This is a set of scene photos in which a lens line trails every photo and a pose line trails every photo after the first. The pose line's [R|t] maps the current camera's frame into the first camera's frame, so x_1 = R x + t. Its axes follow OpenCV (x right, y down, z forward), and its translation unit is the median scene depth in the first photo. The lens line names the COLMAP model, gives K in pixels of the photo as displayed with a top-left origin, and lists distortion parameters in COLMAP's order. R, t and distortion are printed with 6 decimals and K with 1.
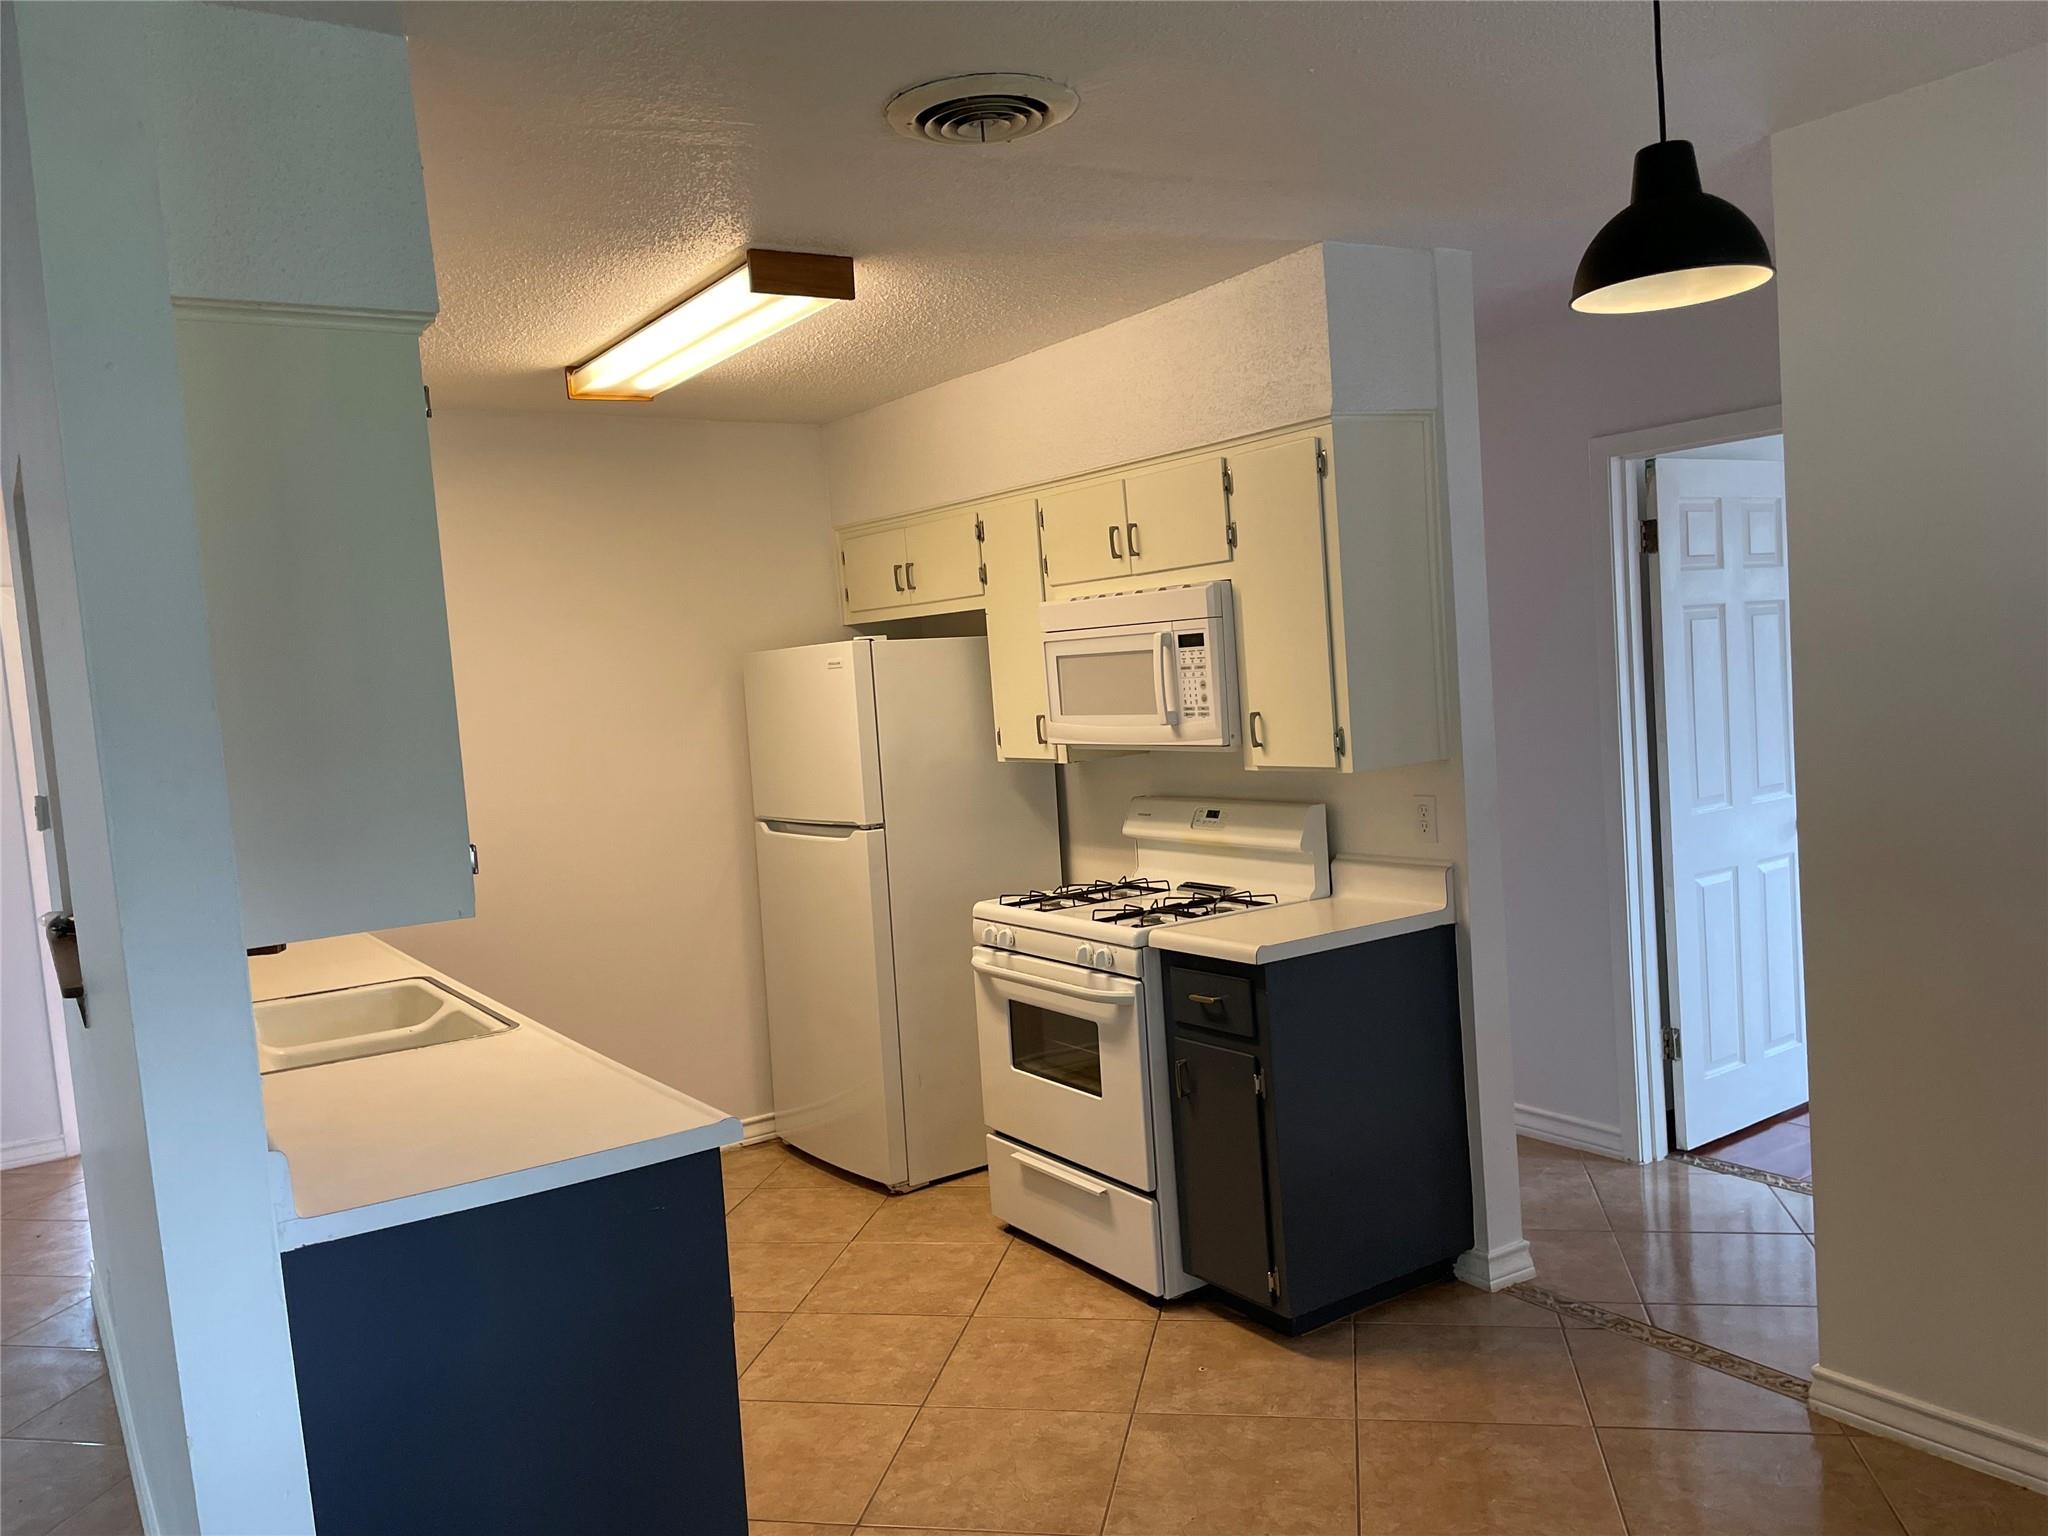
lens RADIAL K [[1538.2, 0, 1024.0], [0, 1538.2, 768.0], [0, 0, 1]] dist [0.099706, -0.148379]
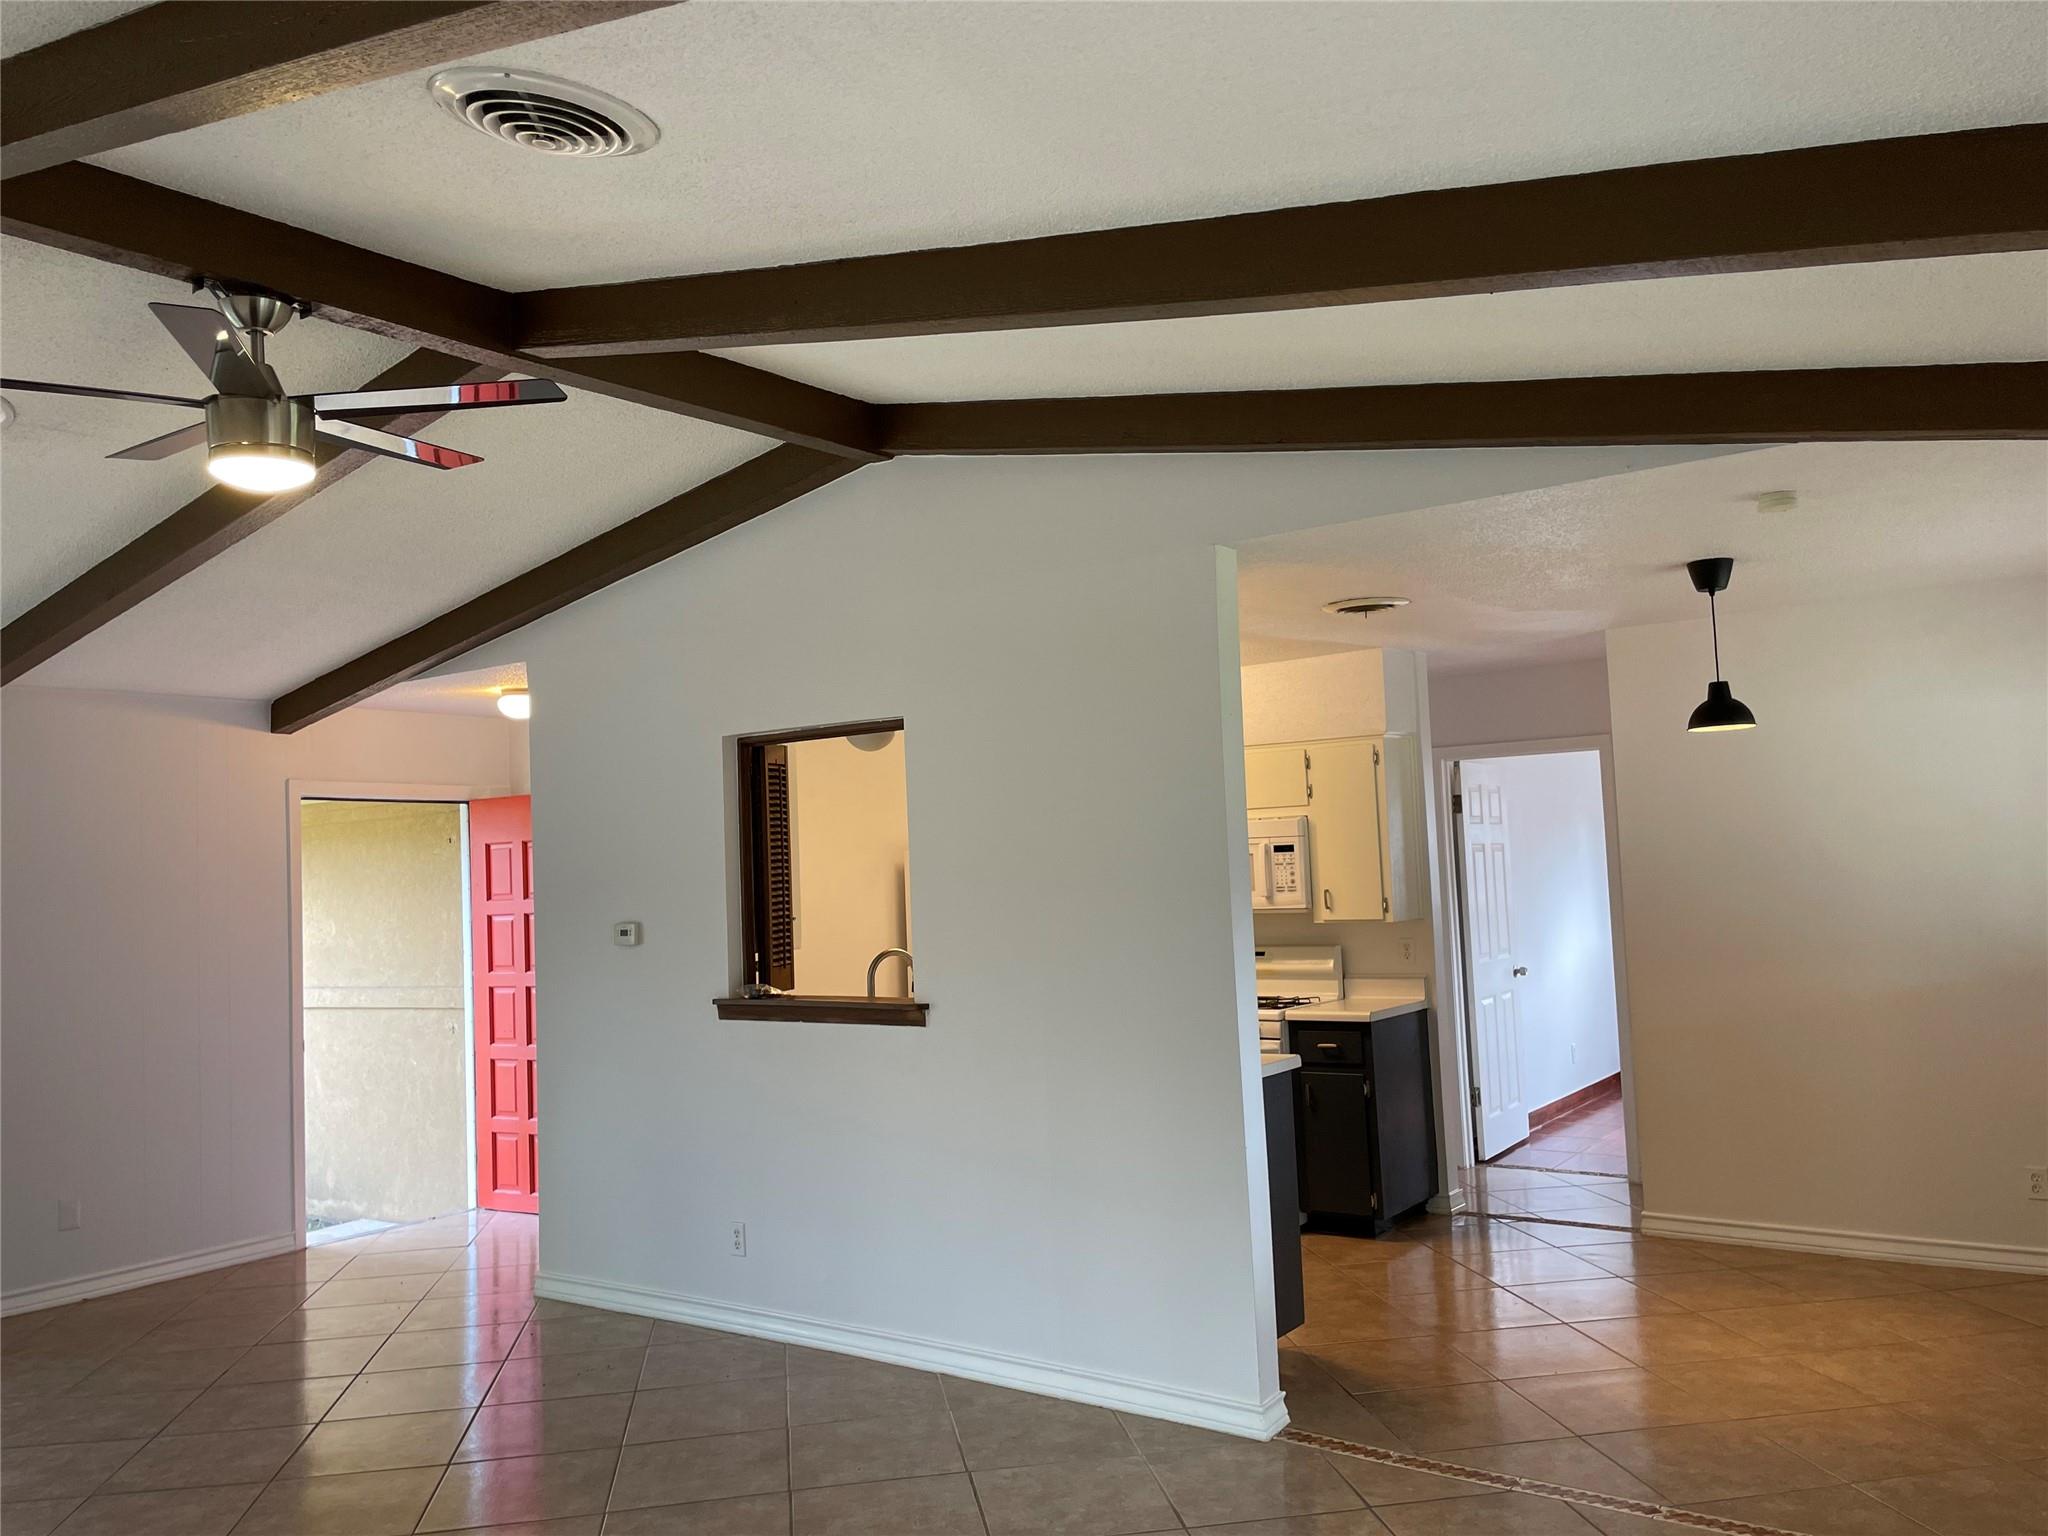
lens RADIAL K [[1538.2, 0, 1024.0], [0, 1538.2, 768.0], [0, 0, 1]] dist [0.099706, -0.148379]
pose [[0.934385, 0.057531, 0.351589, -0.789354], [-0.002822, 0.988040, -0.154173, 0.098513], [-0.356254, 0.143065, 0.923372, -0.536134]]
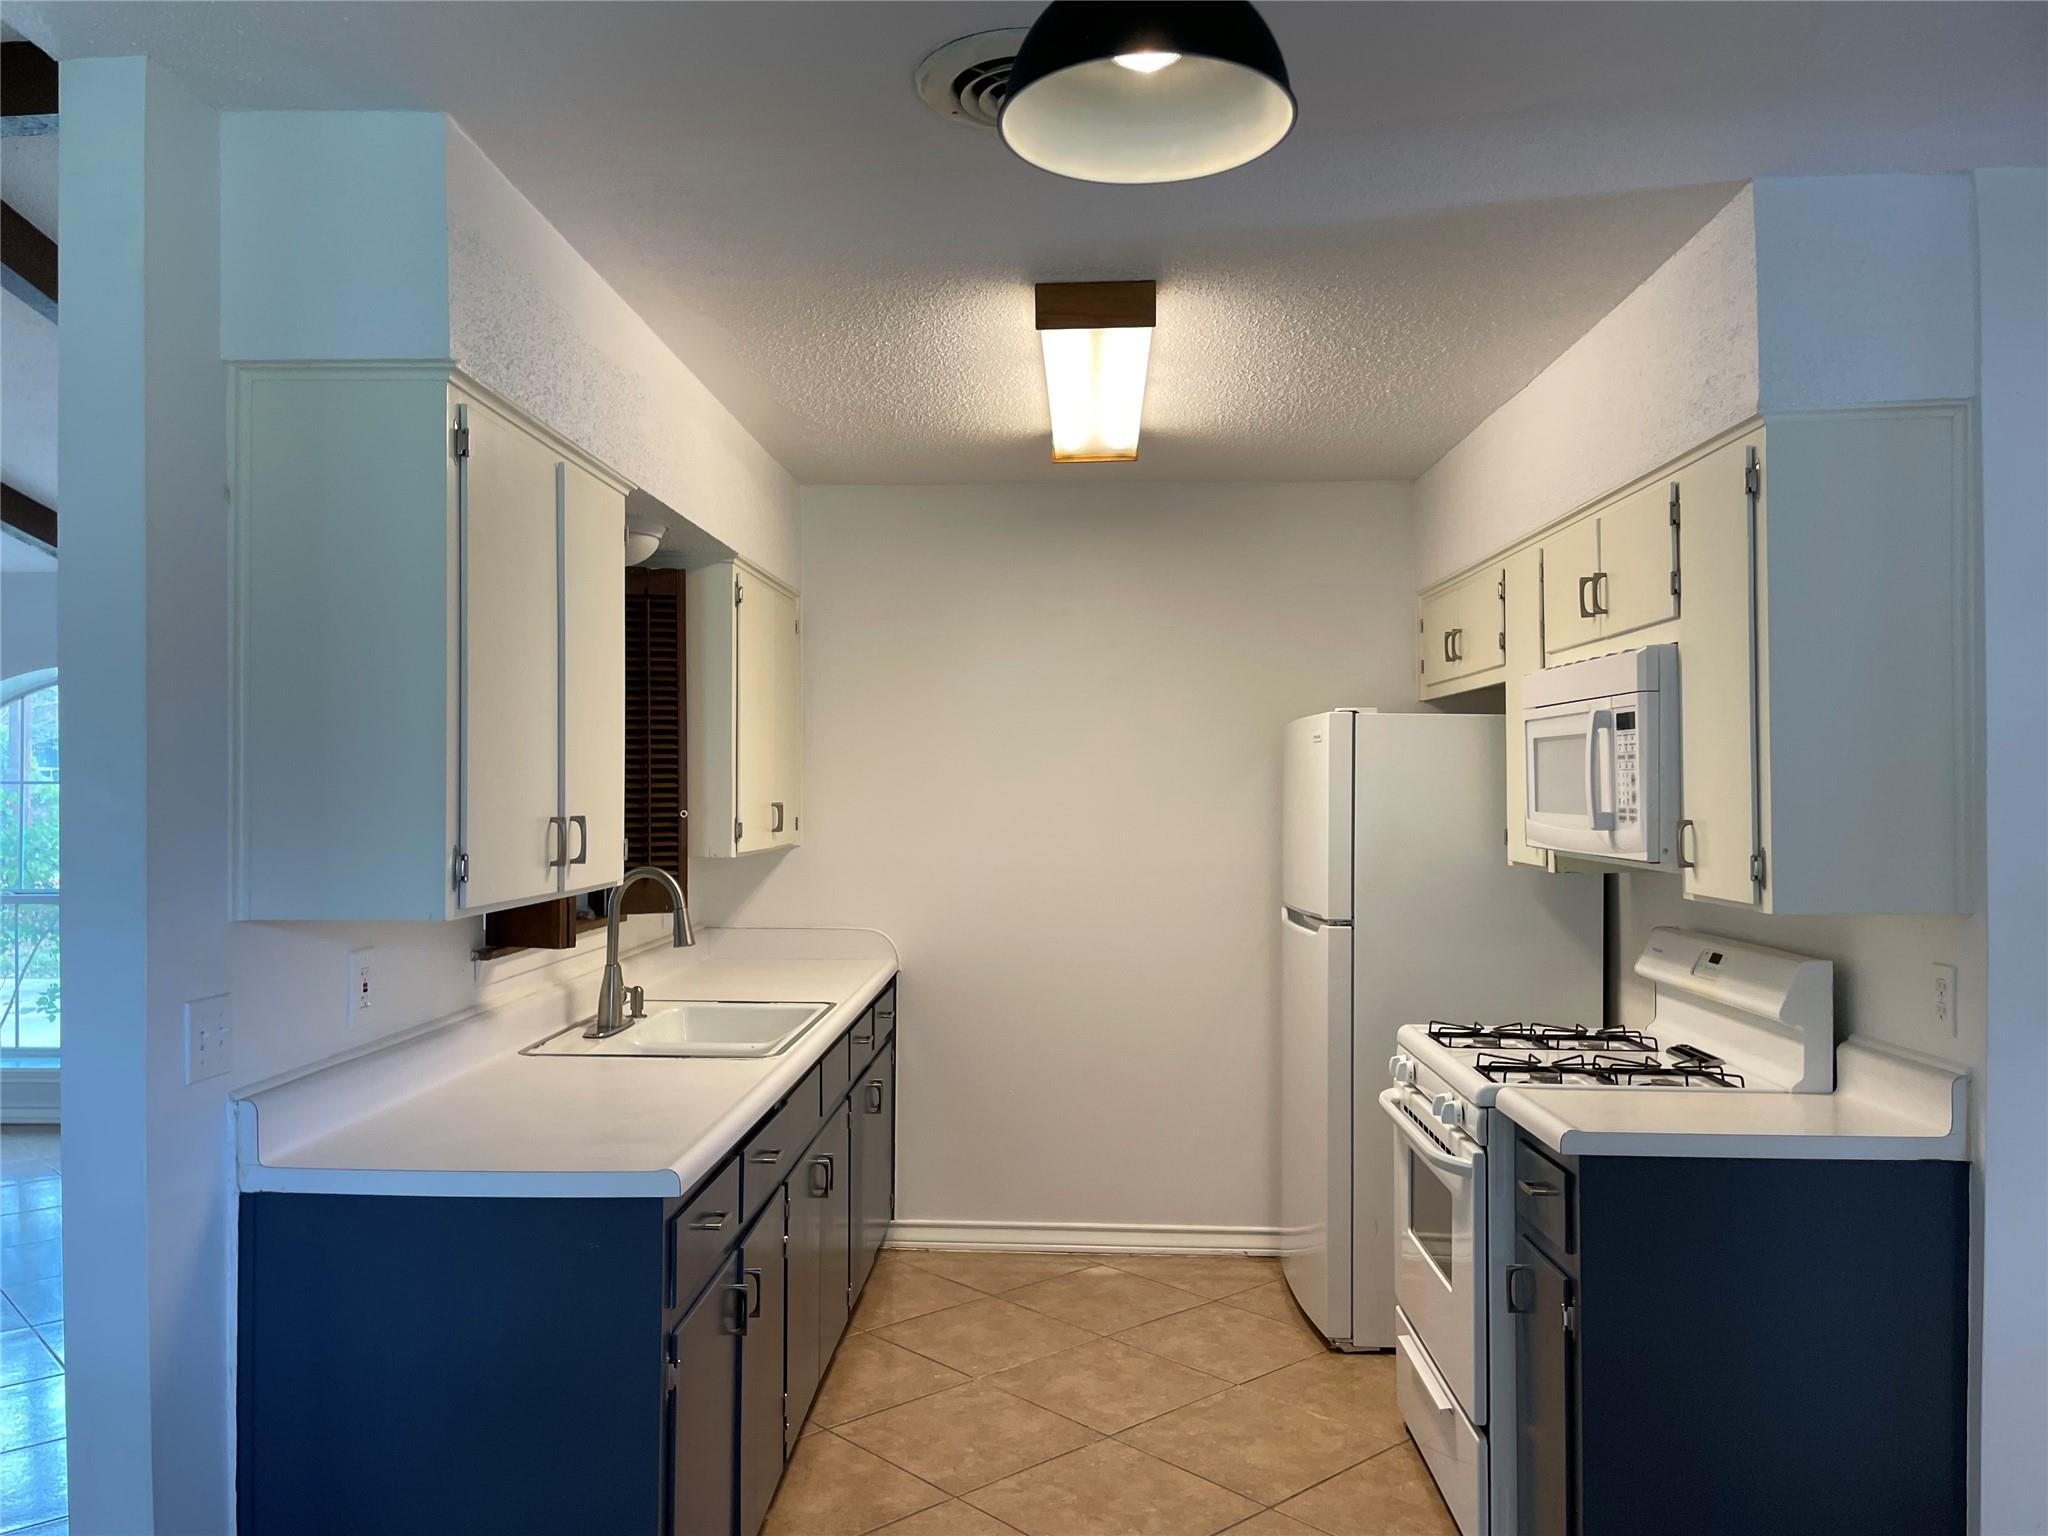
lens RADIAL K [[1538.2, 0, 1024.0], [0, 1538.2, 768.0], [0, 0, 1]] dist [0.099706, -0.148379]
pose [[0.806505, 0.063013, -0.587860, 0.319454], [-0.097832, 0.994821, -0.027584, -0.009016], [0.583077, 0.079758, 0.808492, 0.200148]]
